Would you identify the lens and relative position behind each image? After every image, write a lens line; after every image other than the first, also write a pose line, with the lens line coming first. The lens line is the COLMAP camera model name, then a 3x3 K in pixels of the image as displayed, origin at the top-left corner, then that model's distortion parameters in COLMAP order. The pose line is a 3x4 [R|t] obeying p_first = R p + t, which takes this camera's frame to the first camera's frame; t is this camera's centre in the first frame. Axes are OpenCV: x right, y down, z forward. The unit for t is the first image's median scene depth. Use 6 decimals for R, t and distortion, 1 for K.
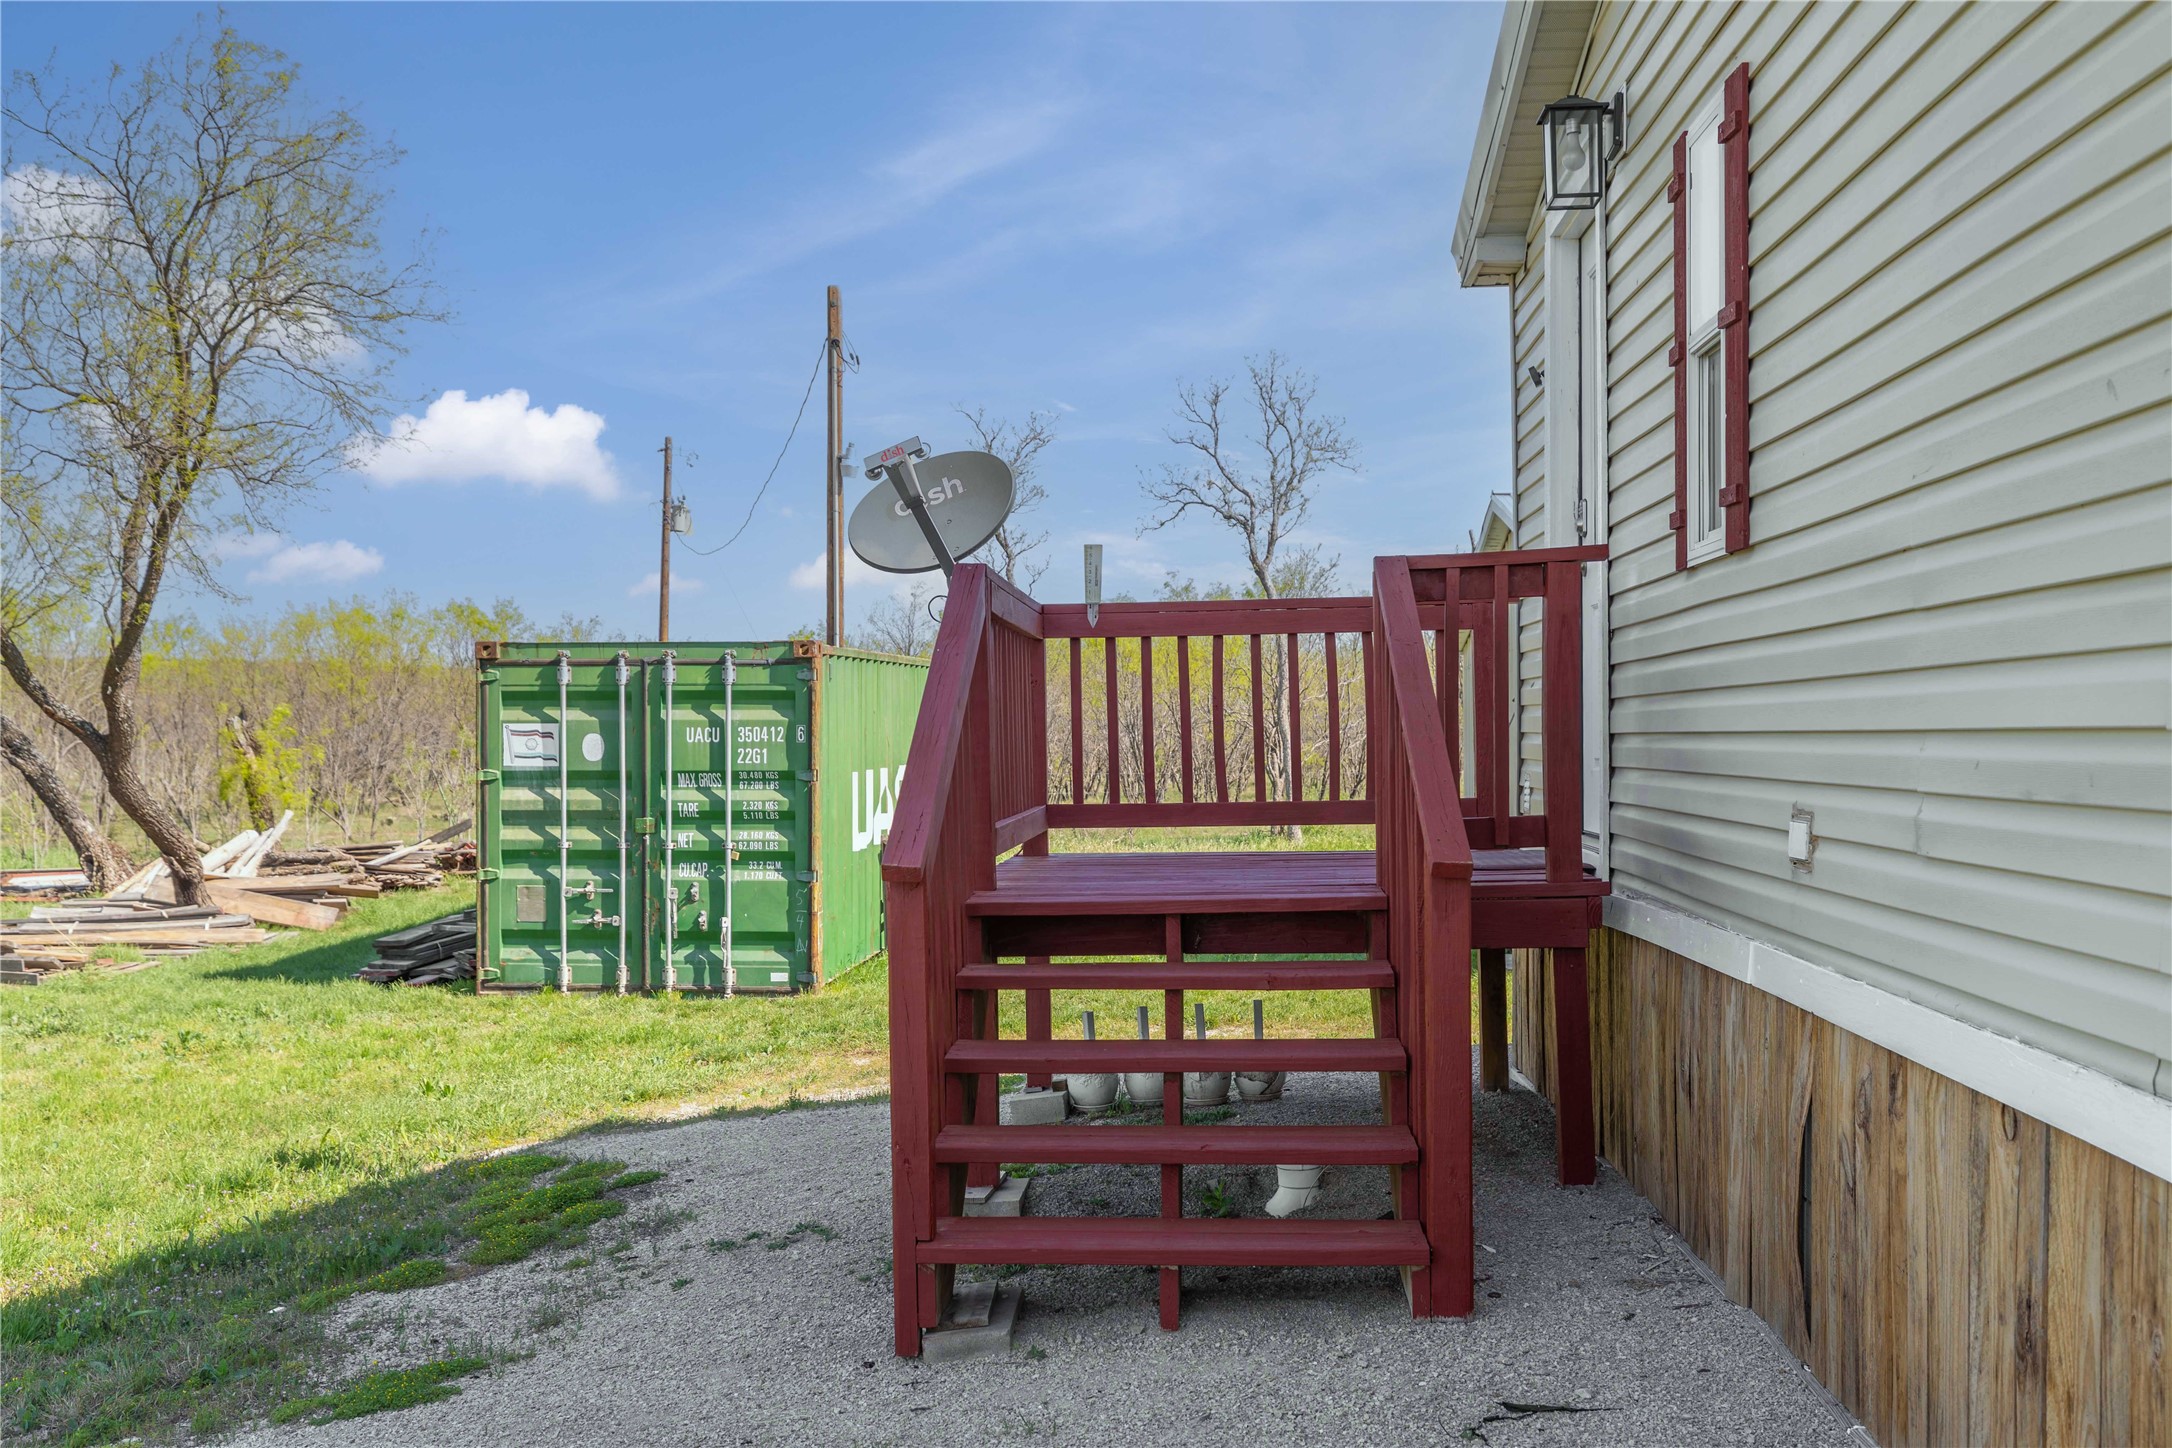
lens RADIAL K [[2140.7, 0, 1086.0], [0, 2140.7, 724.0], [0, 0, 1]] dist [0.011814, 0.014320]
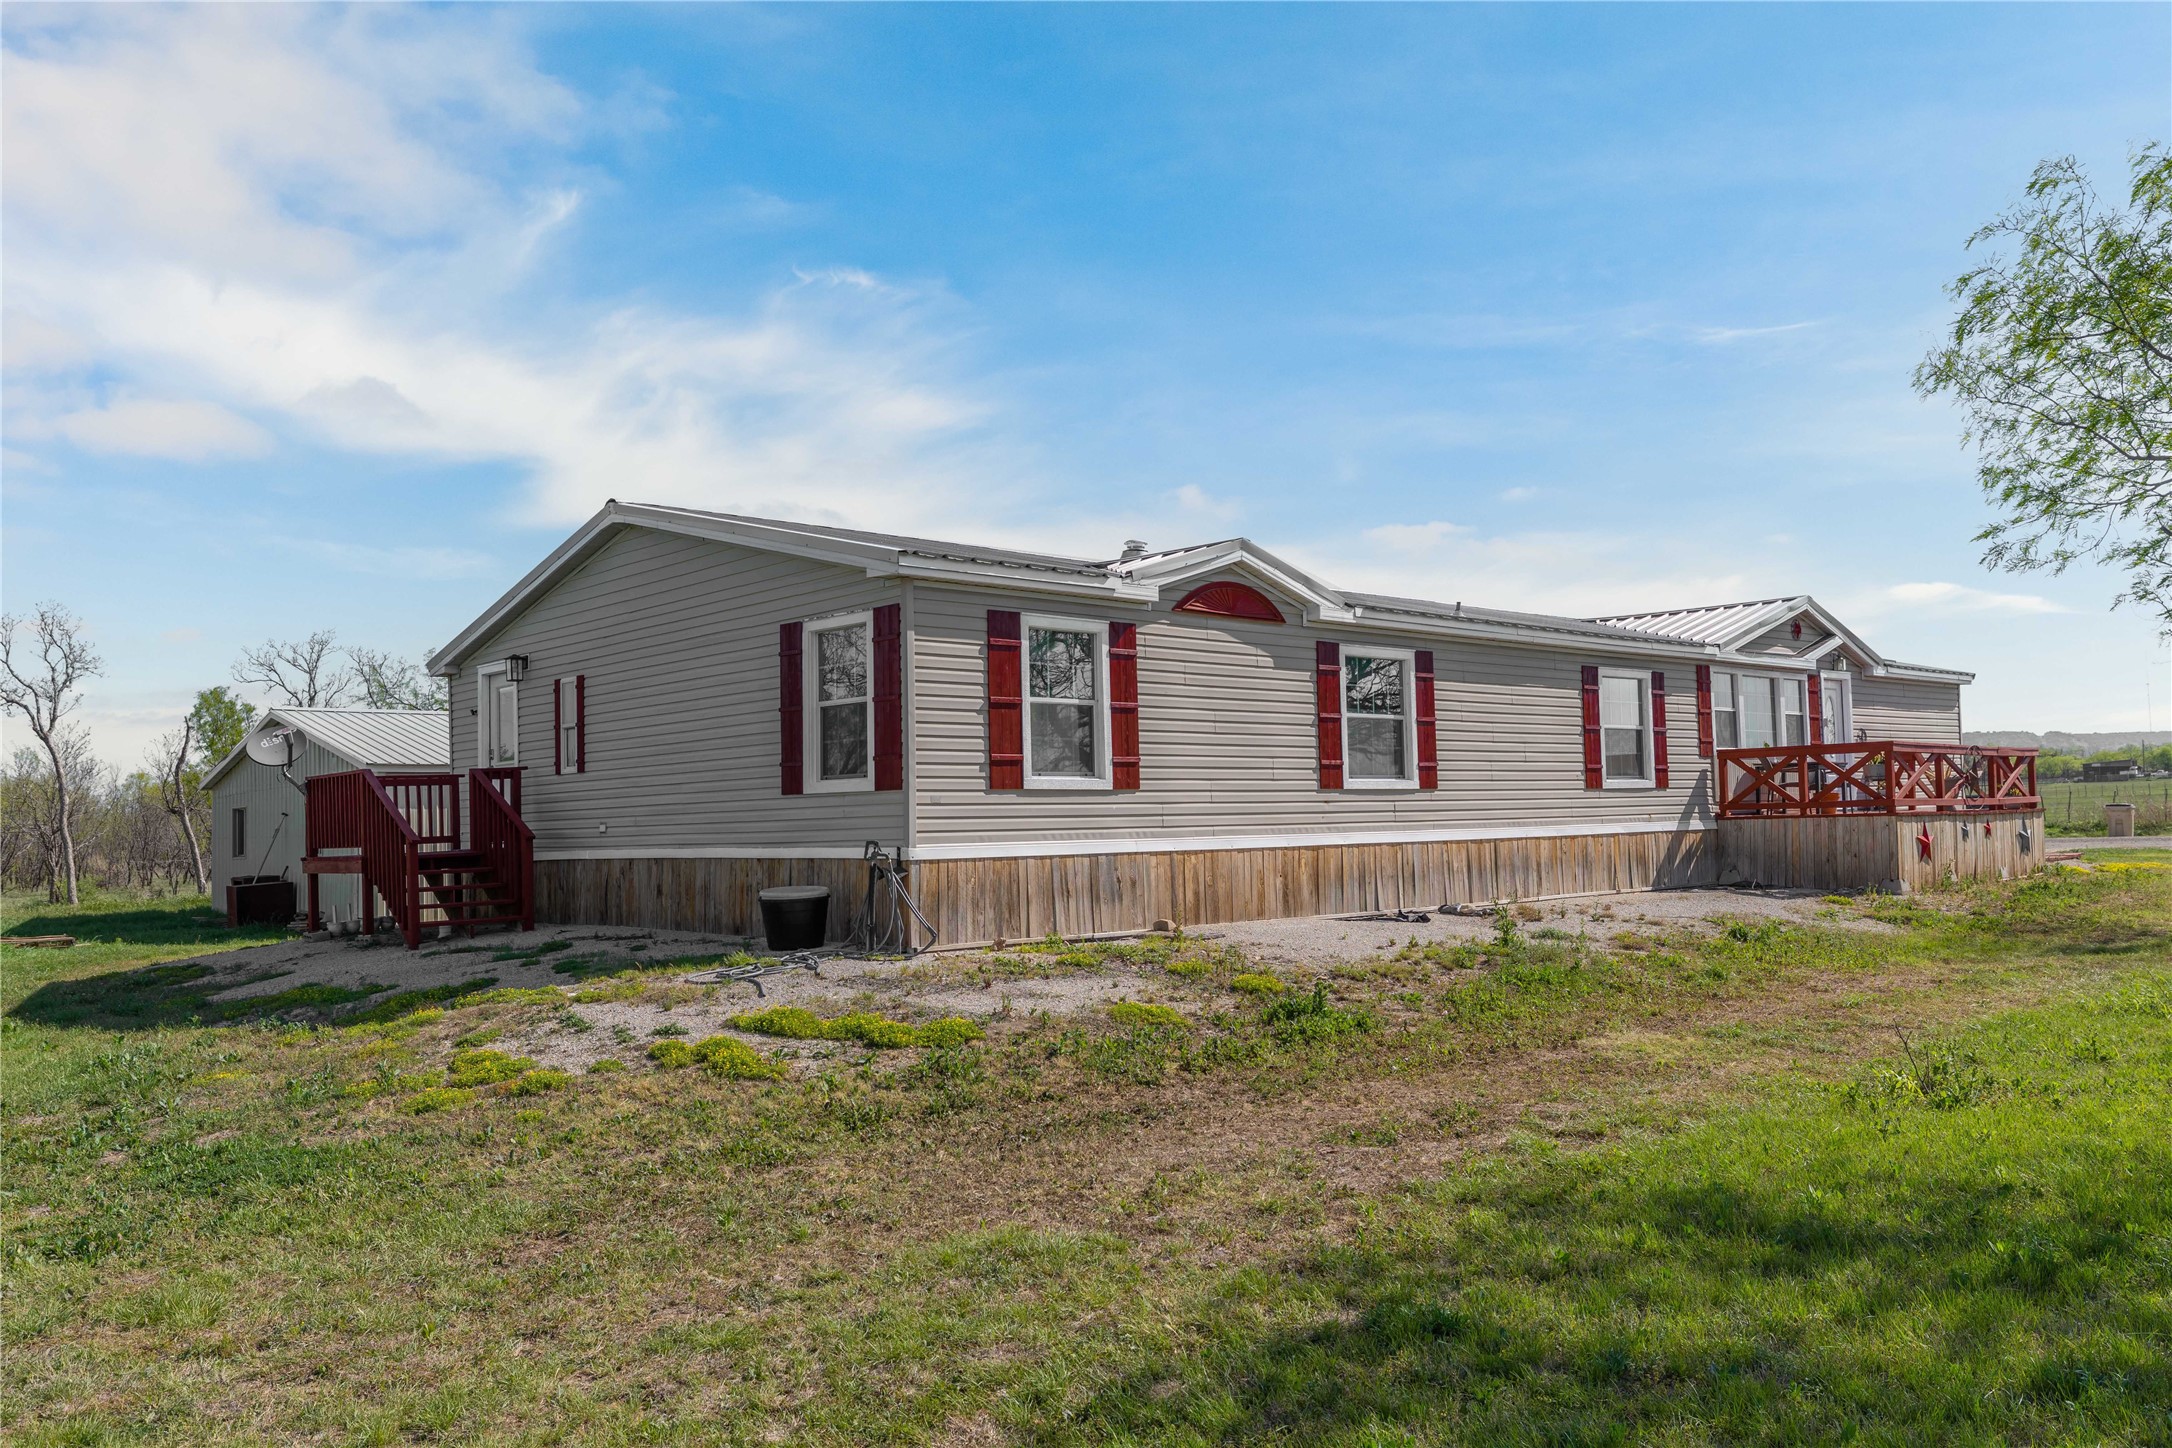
lens RADIAL K [[1721.2, 0, 1086.0], [0, 1721.2, 724.0], [0, 0, 1]] dist [-0.076872, 0.000226]
pose [[0.686641, 0.032379, 0.726276, -1.469286], [0.020283, 0.997766, -0.063659, 0.068754], [-0.726714, 0.058442, 0.684450, -2.121512]]
